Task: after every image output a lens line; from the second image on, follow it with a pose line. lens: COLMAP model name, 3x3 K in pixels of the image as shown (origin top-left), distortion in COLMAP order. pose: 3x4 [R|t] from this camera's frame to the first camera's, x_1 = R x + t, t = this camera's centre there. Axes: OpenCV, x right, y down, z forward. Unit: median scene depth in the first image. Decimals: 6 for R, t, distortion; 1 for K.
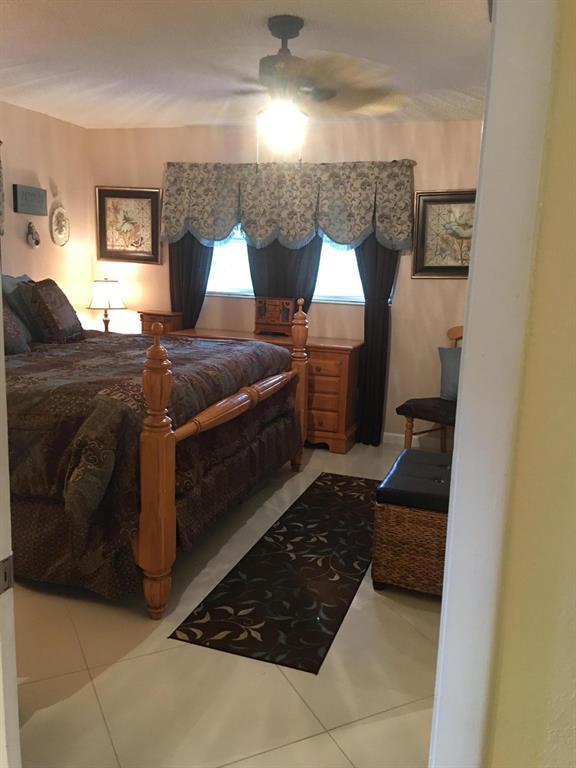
lens RADIAL K [[650.1, 0, 290.6], [0, 650.1, 381.7], [0, 0, 1]] dist [0.115415, -0.173838]
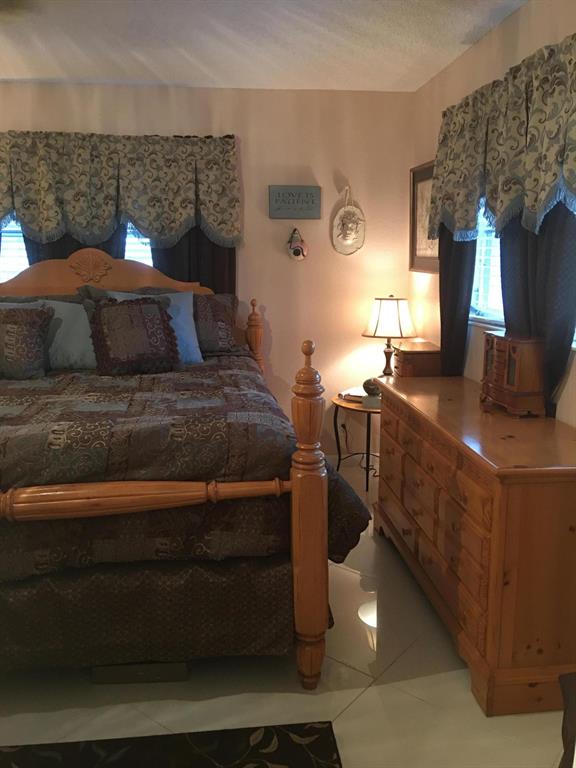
lens RADIAL K [[650.1, 0, 290.6], [0, 650.1, 381.7], [0, 0, 1]] dist [0.115415, -0.173838]
pose [[0.419615, 0.137512, -0.897226, 0.357218], [-0.139985, 0.986436, 0.085717, -0.114642], [0.896843, 0.089630, 0.433173, 0.623554]]
